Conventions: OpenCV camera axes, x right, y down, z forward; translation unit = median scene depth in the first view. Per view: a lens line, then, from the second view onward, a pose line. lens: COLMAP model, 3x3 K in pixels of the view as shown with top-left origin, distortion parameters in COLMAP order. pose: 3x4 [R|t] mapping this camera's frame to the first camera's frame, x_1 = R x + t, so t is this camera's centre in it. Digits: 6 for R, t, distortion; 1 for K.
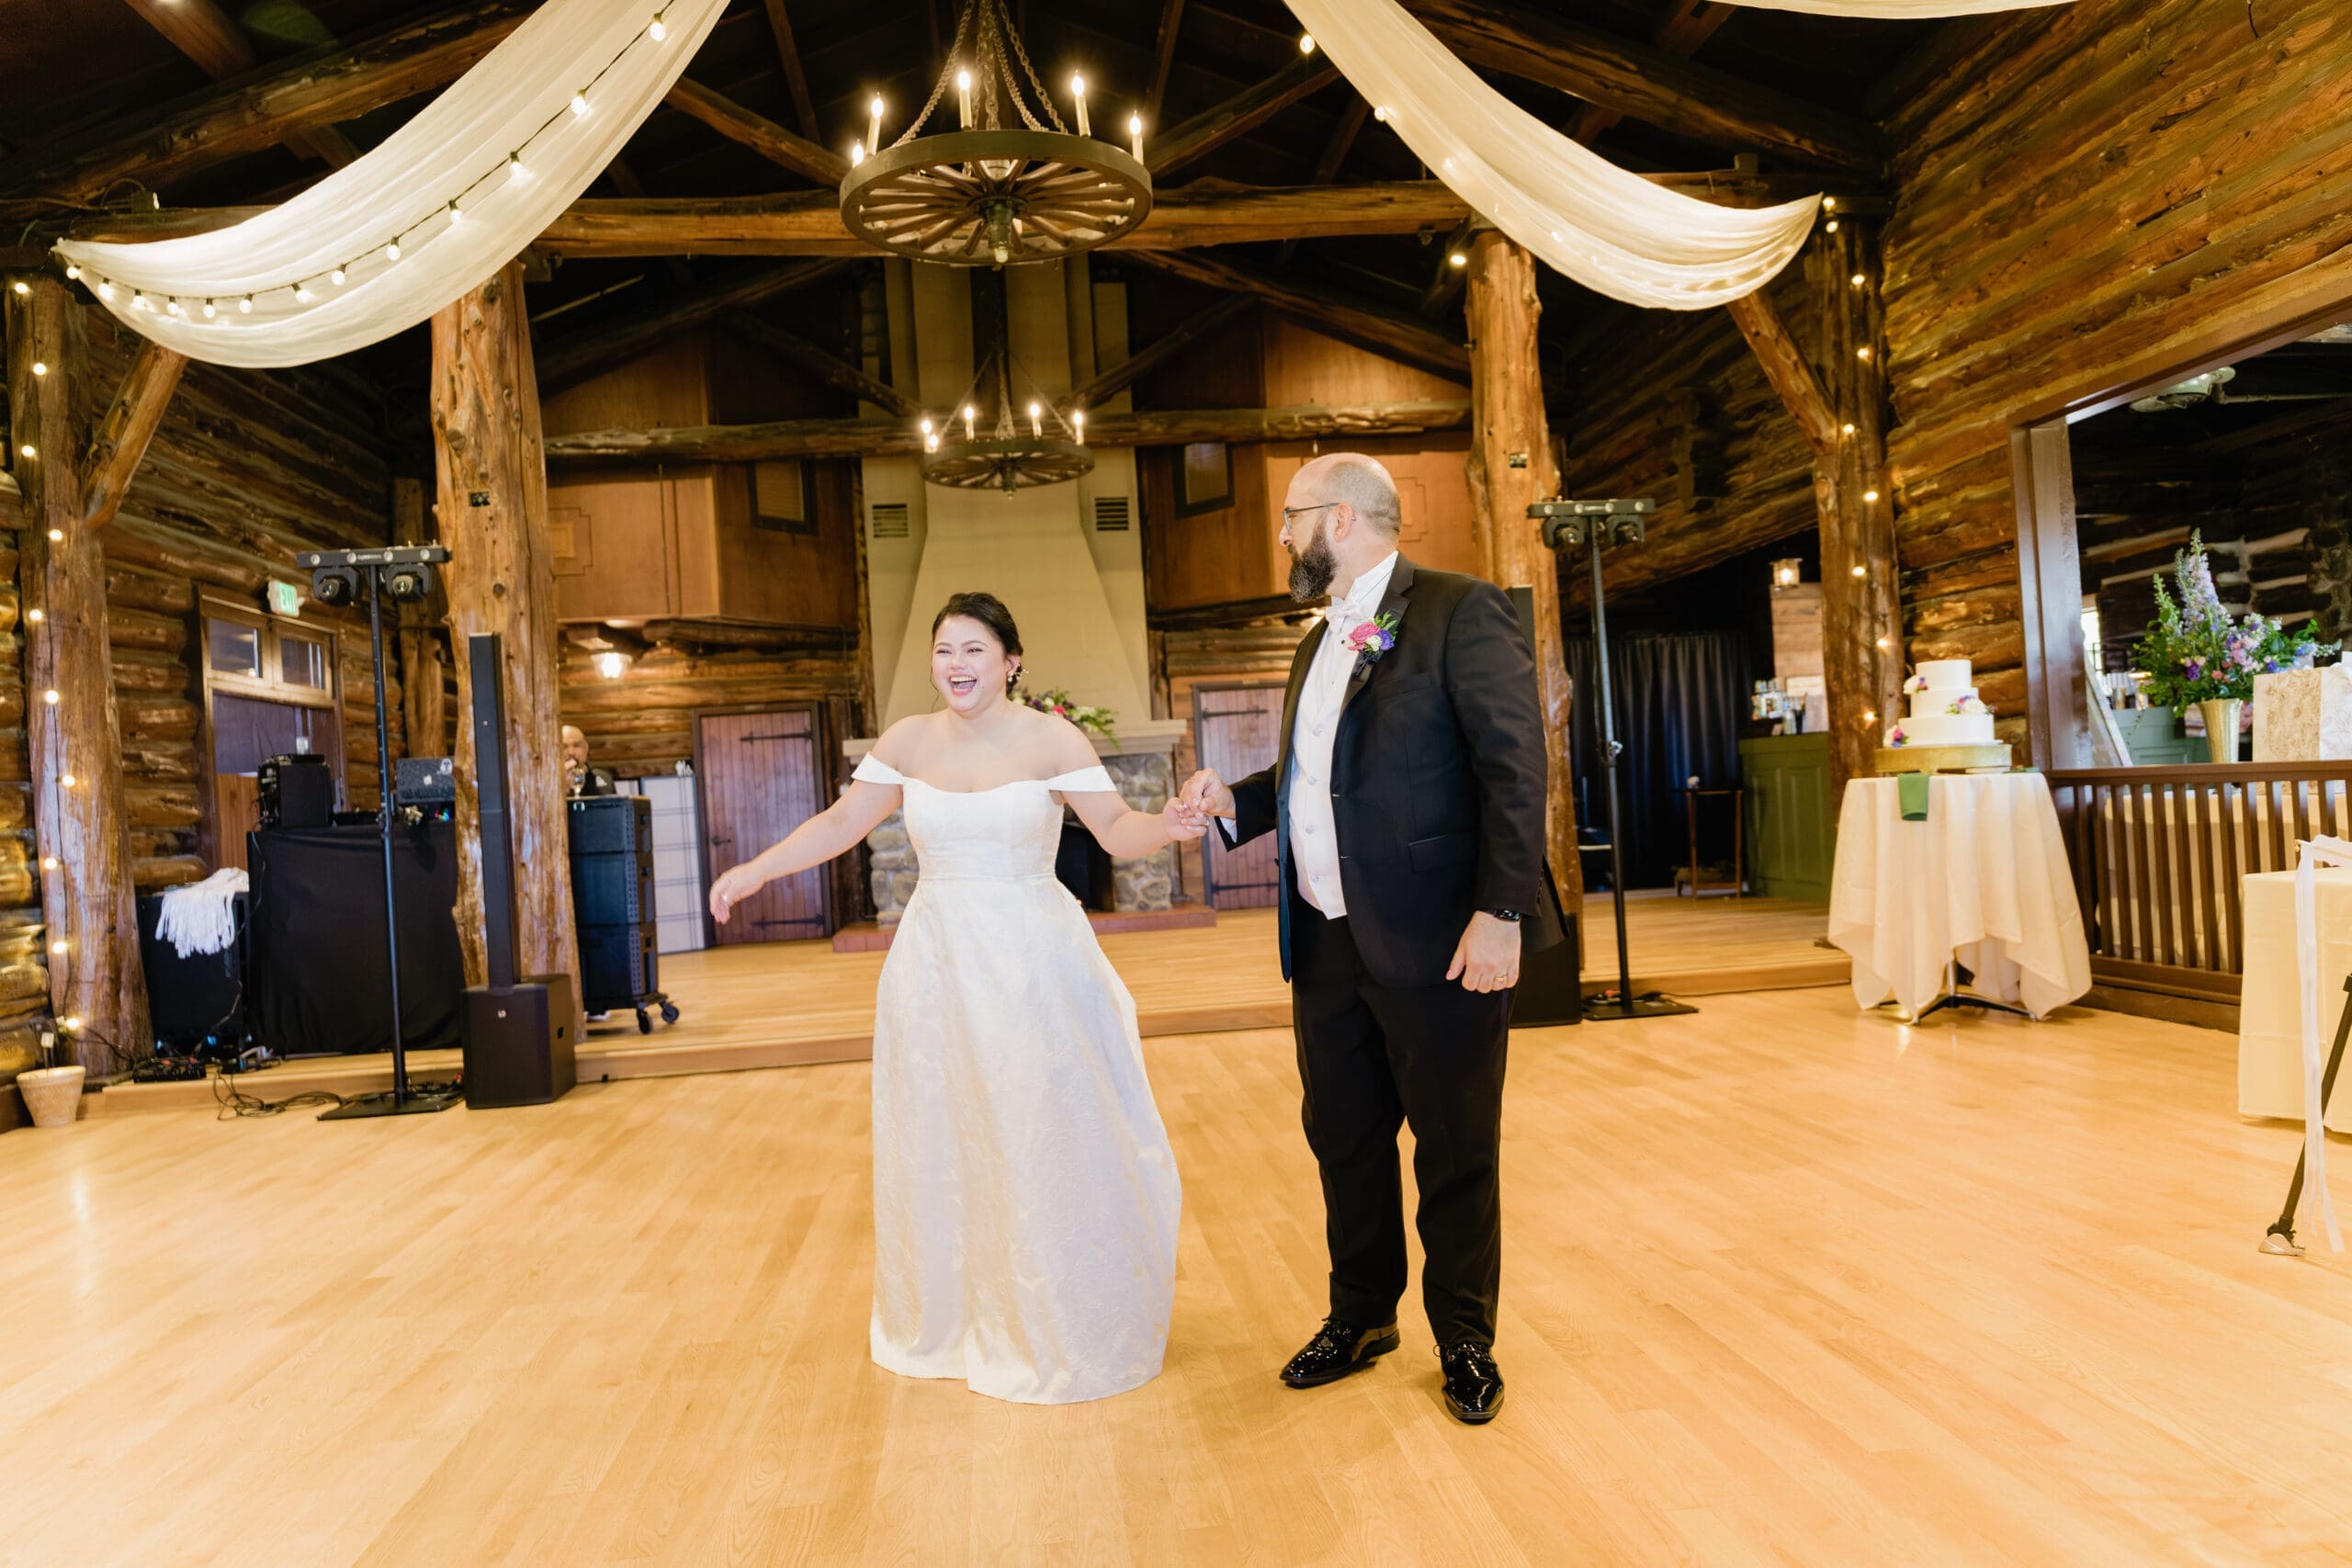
lens RADIAL K [[1652.0, 0, 1176.0], [0, 1652.0, 784.0], [0, 0, 1]] dist [0.001644, -0.001639]
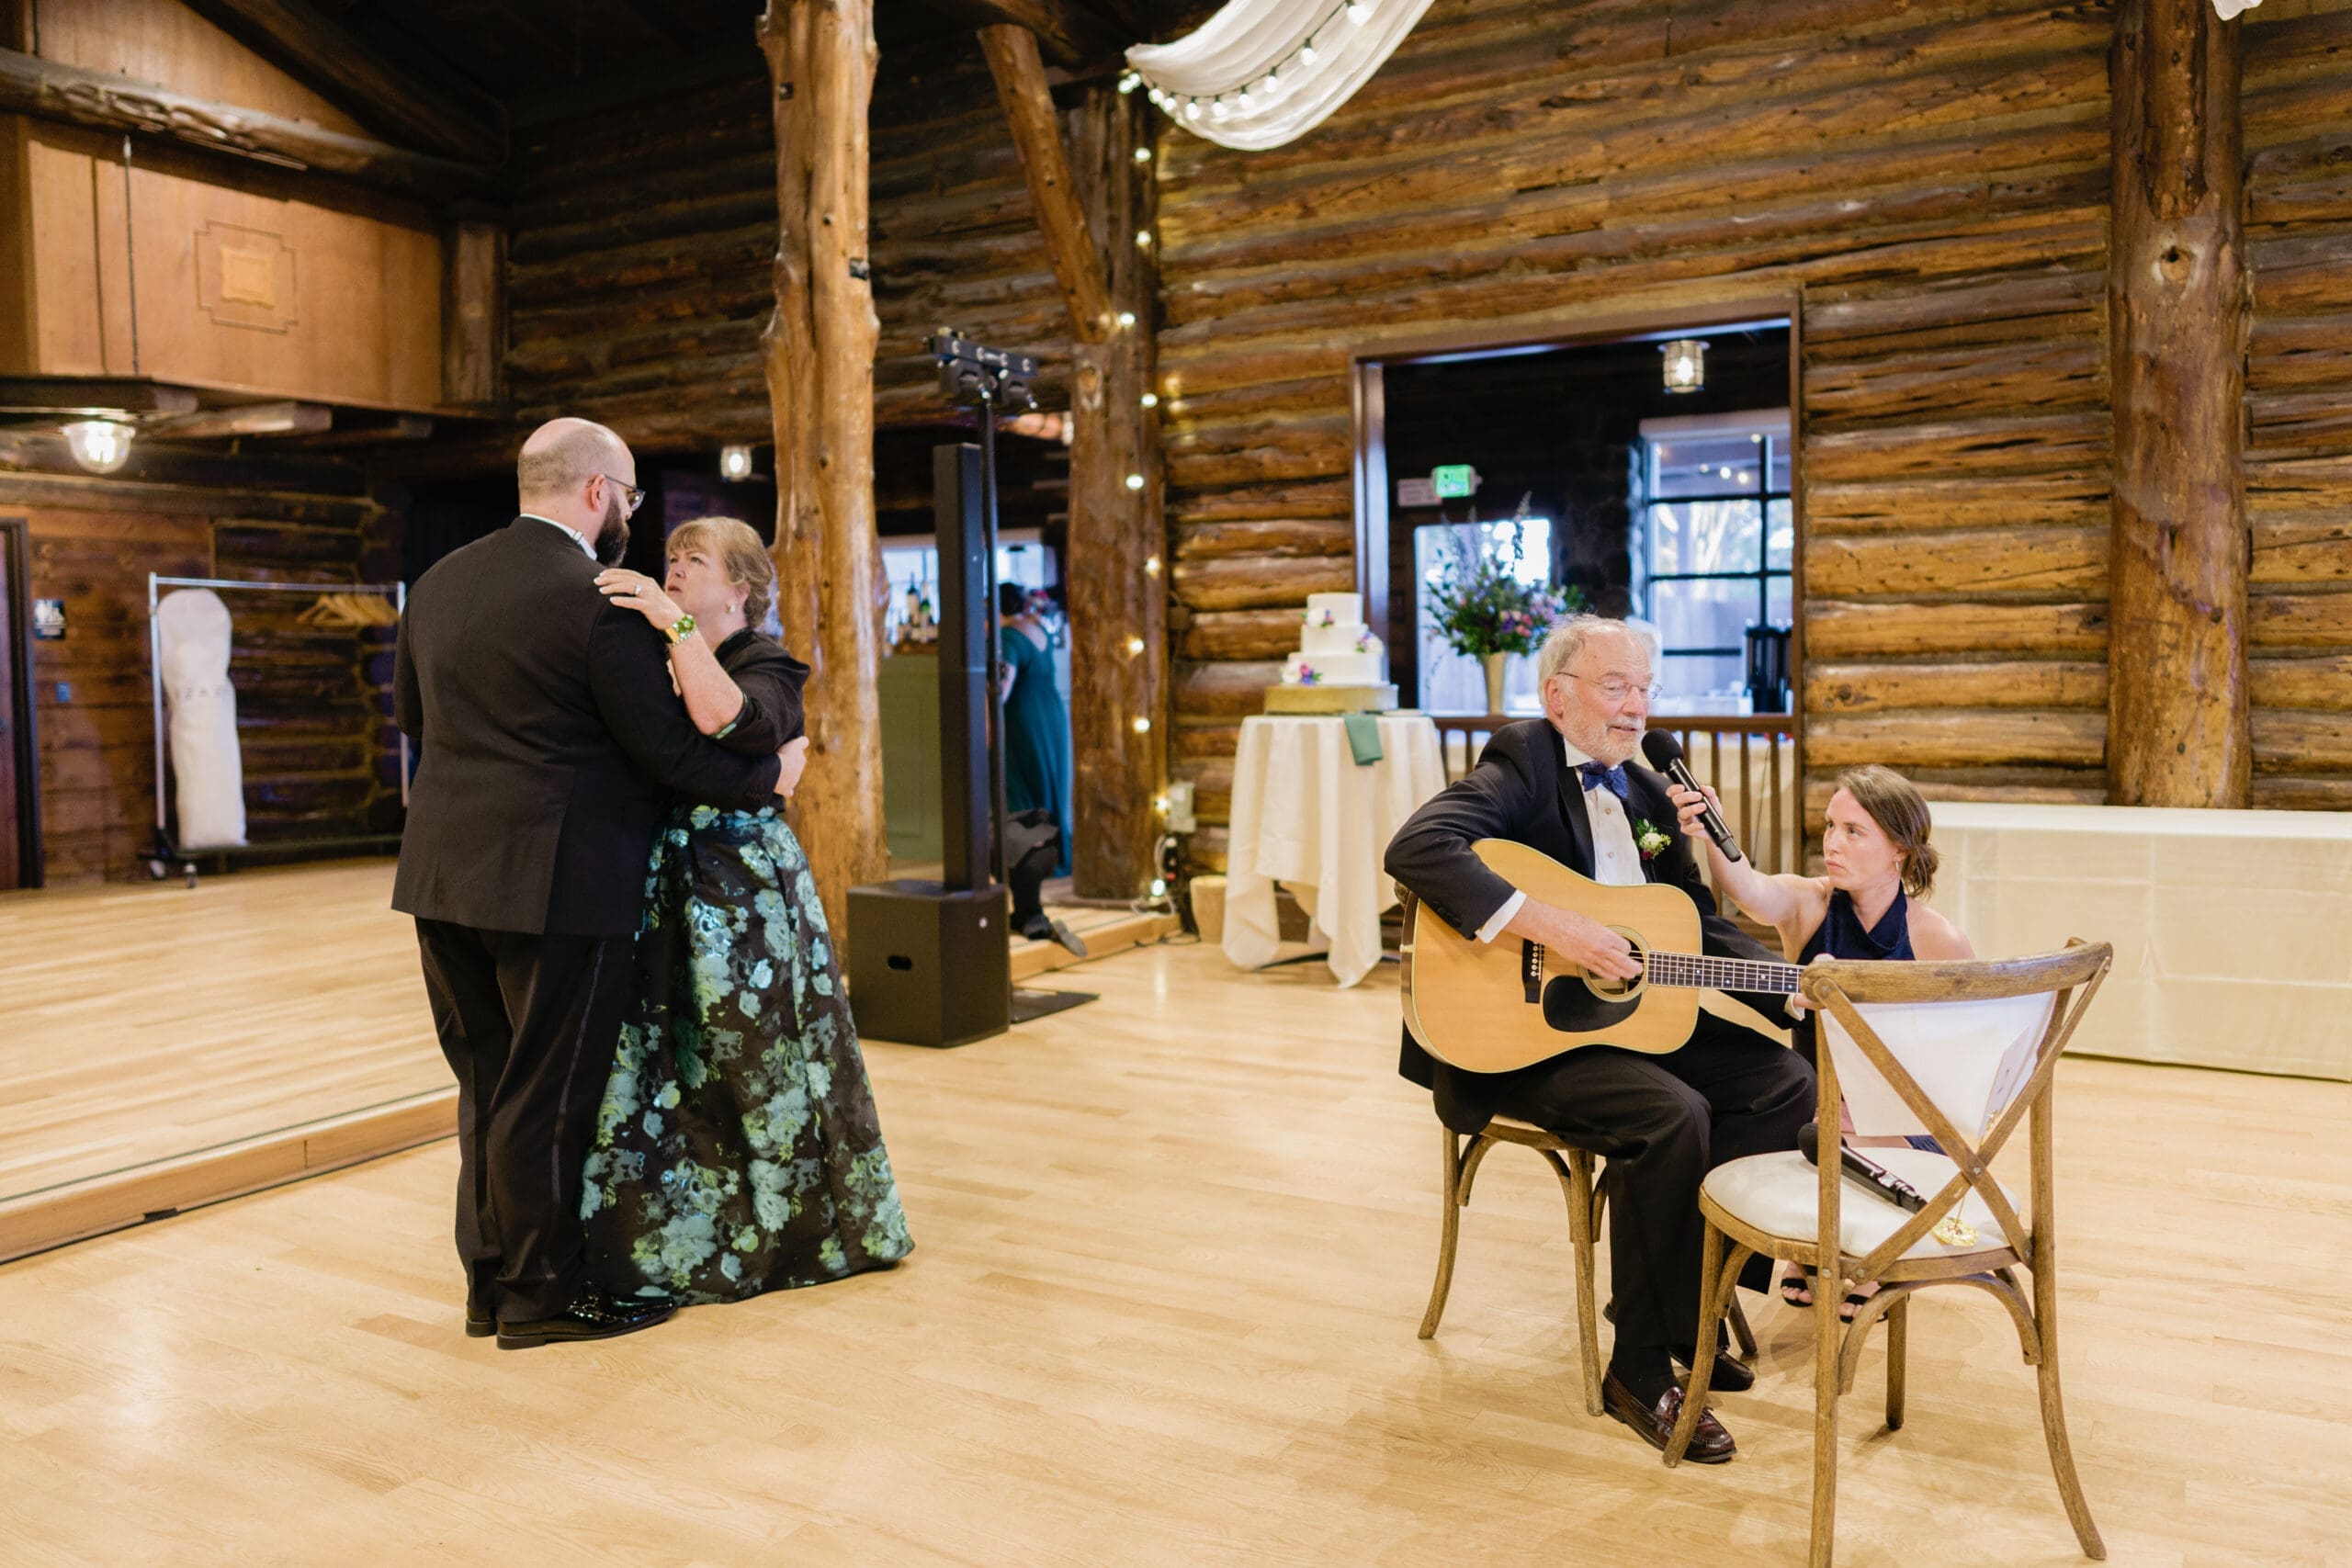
lens RADIAL K [[1802.1, 0, 1178.7], [0, 1802.1, 726.5], [0, 0, 1]] dist [-0.004457, -0.002013]
pose [[0.553065, 0.016959, 0.832965, -0.409173], [-0.027893, 0.999609, -0.001832, 0.004292], [-0.832671, -0.022220, 0.553322, 0.475713]]
